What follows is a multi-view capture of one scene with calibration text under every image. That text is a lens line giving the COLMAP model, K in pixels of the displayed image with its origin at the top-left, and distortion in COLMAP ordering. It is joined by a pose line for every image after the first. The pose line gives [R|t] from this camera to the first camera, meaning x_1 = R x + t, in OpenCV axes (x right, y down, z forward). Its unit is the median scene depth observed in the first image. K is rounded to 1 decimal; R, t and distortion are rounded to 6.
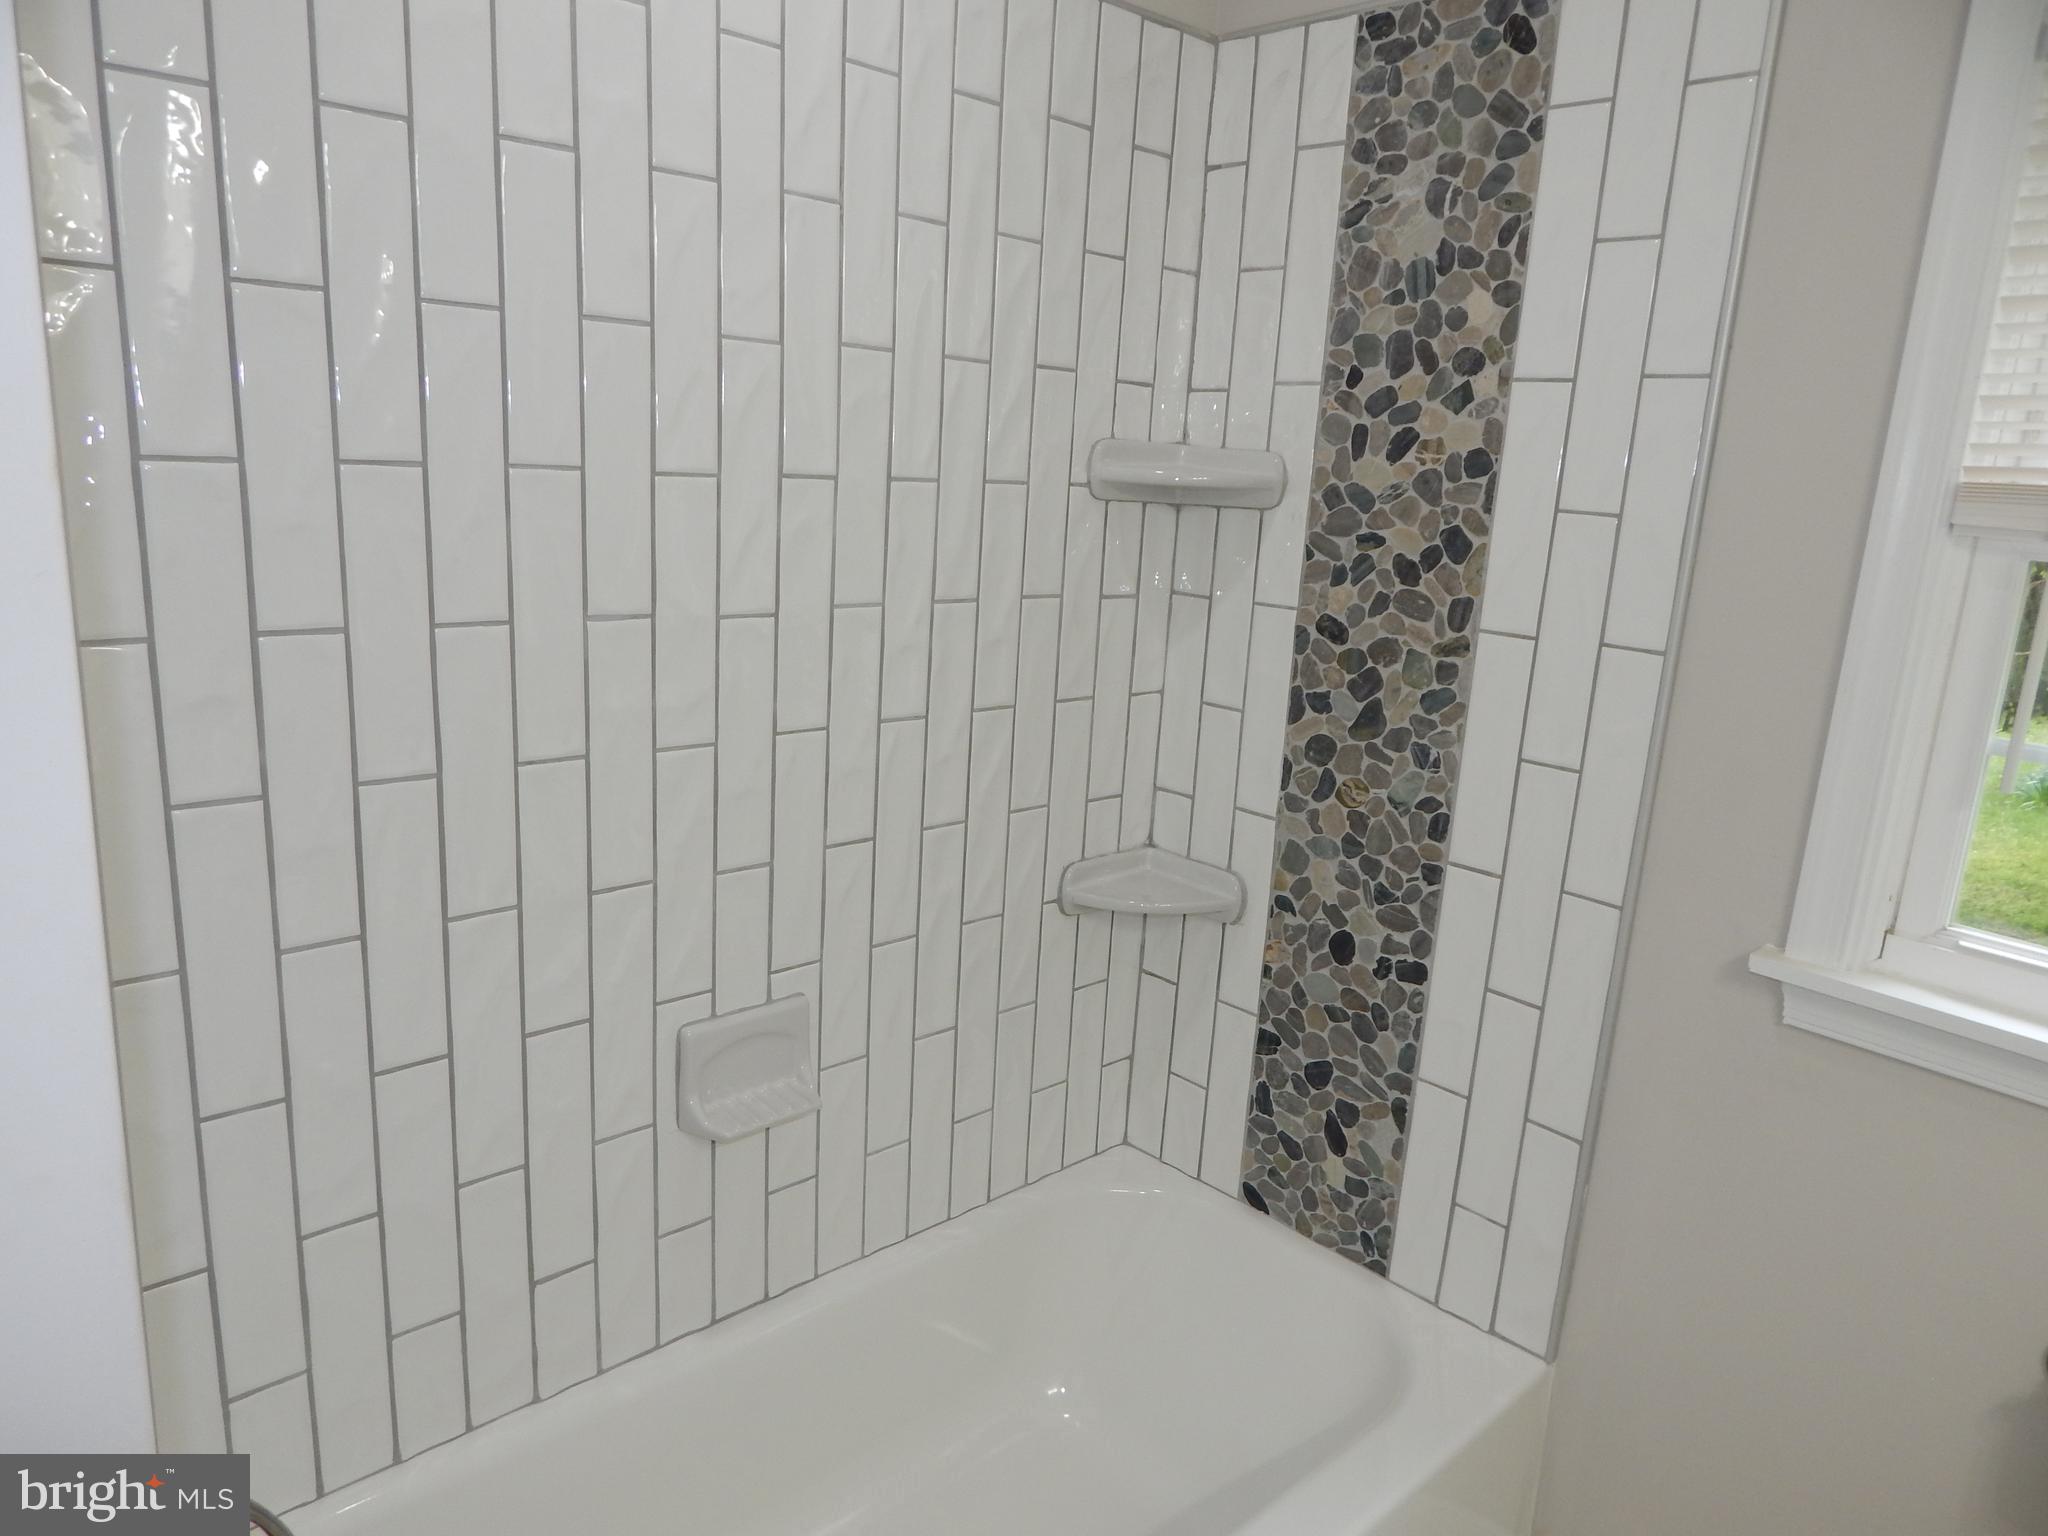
lens RADIAL K [[1355.2, 0, 1021.3], [0, 1355.2, 767.5], [0, 0, 1]] dist [0.004845, -0.007697]
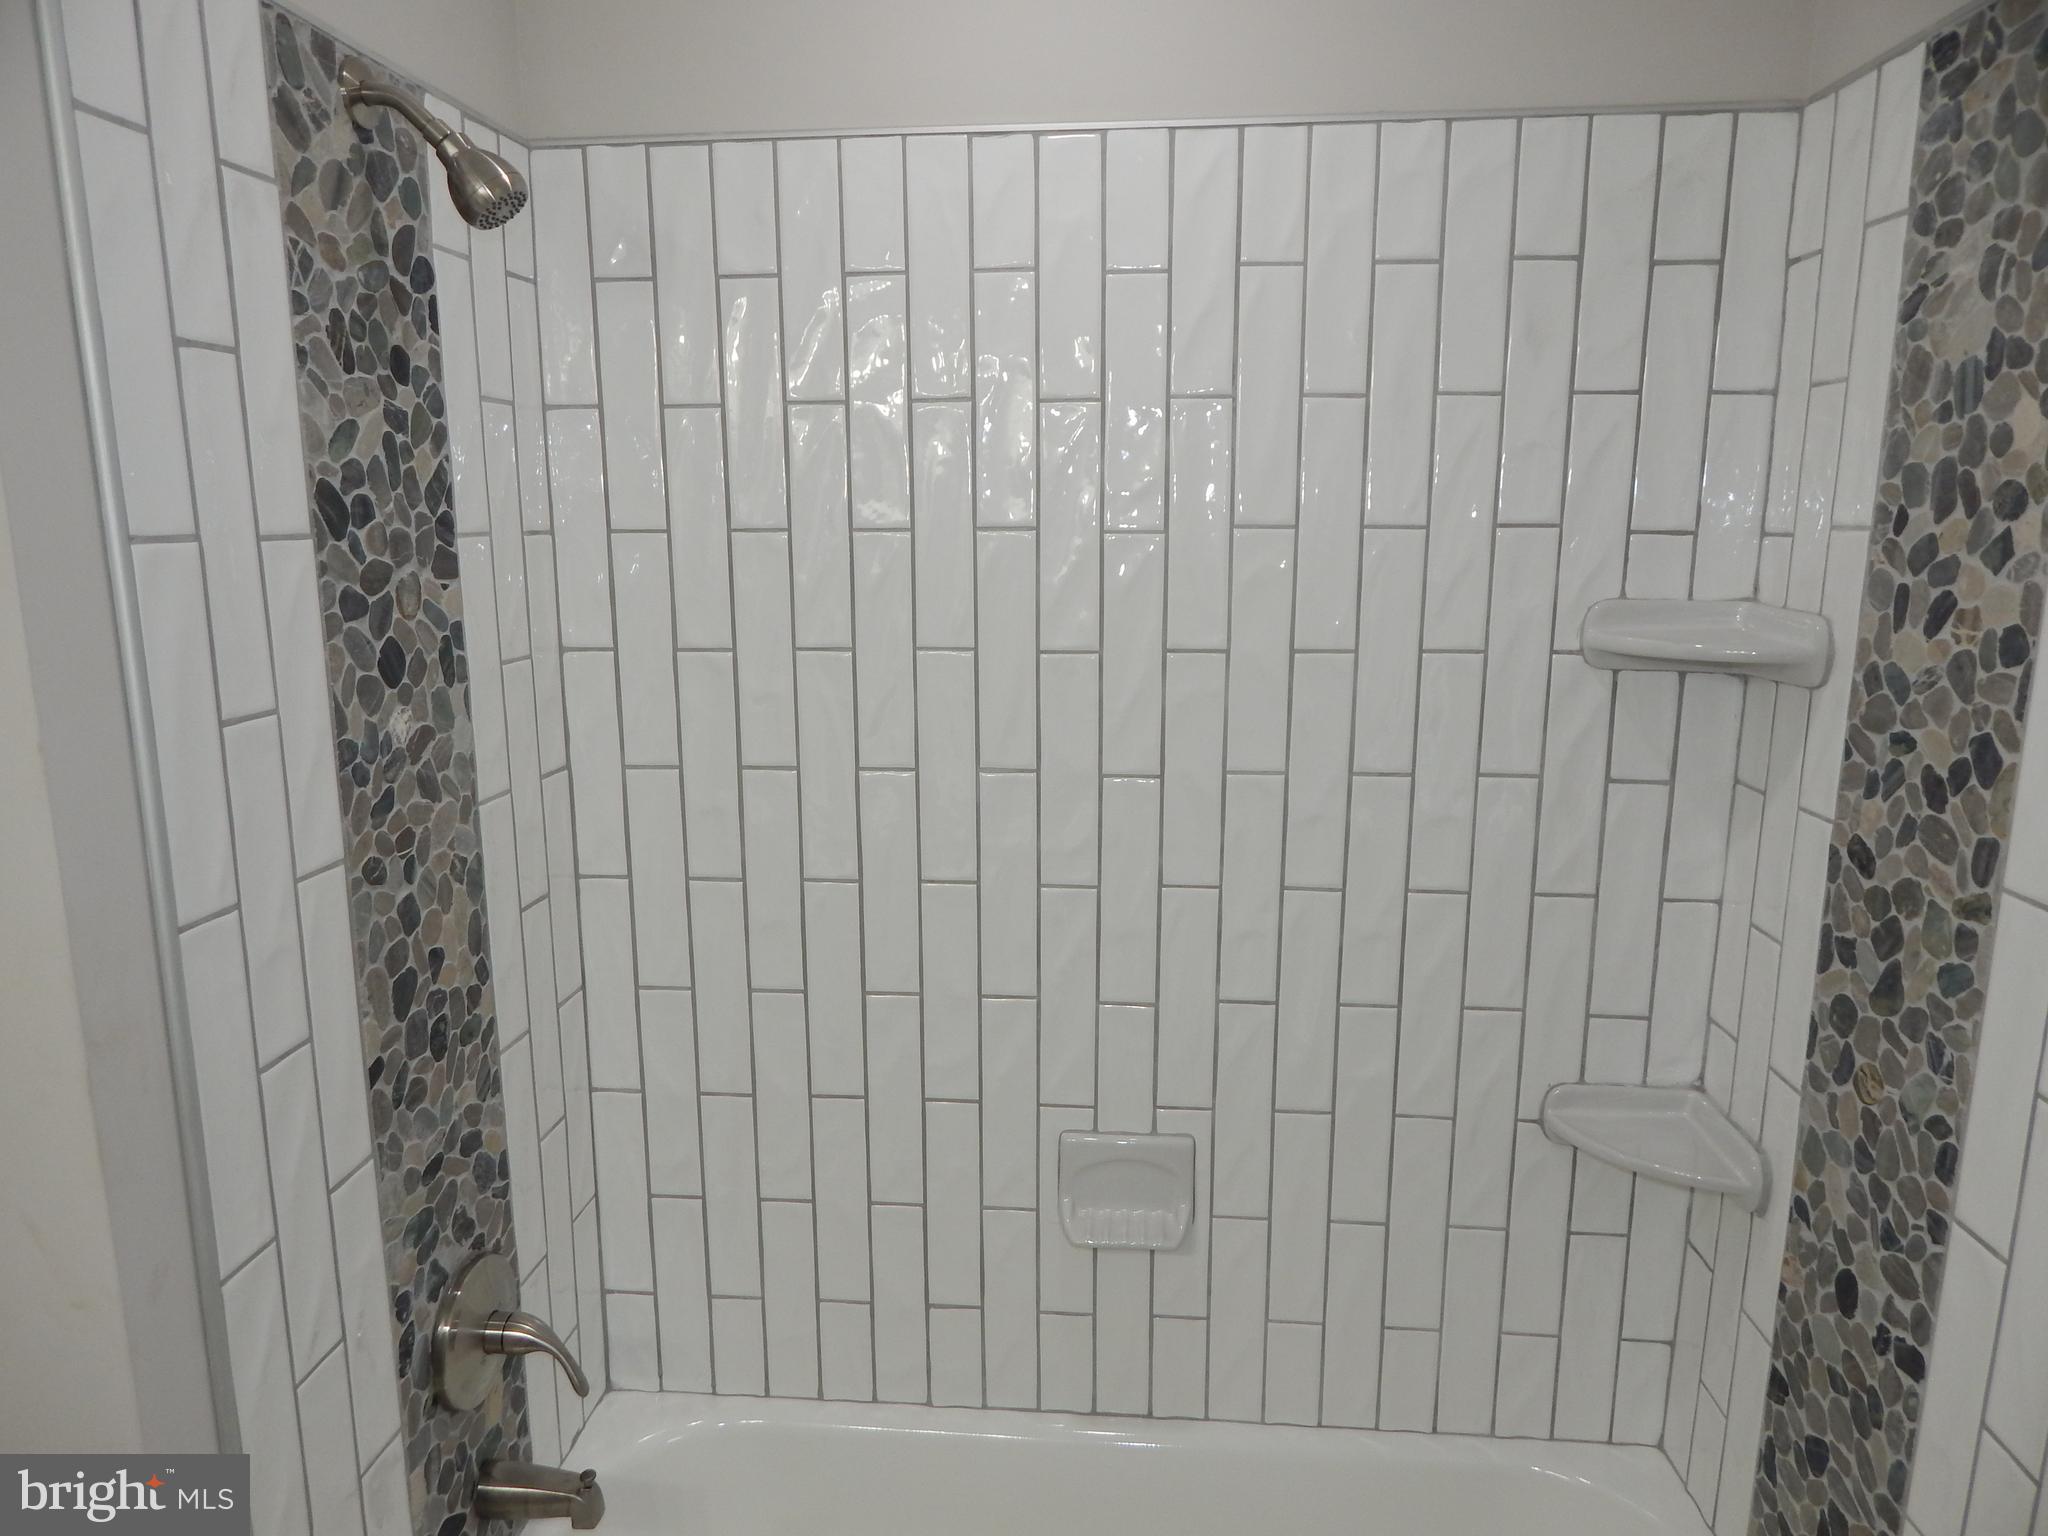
lens RADIAL K [[1355.2, 0, 1021.2], [0, 1355.2, 769.6], [0, 0, 1]] dist [0.004845, -0.007697]
pose [[0.668695, 0.086958, -0.738434, 0.488490], [-0.131160, 0.991359, -0.002031, -0.091793], [0.731877, 0.098211, 0.674322, 0.172987]]
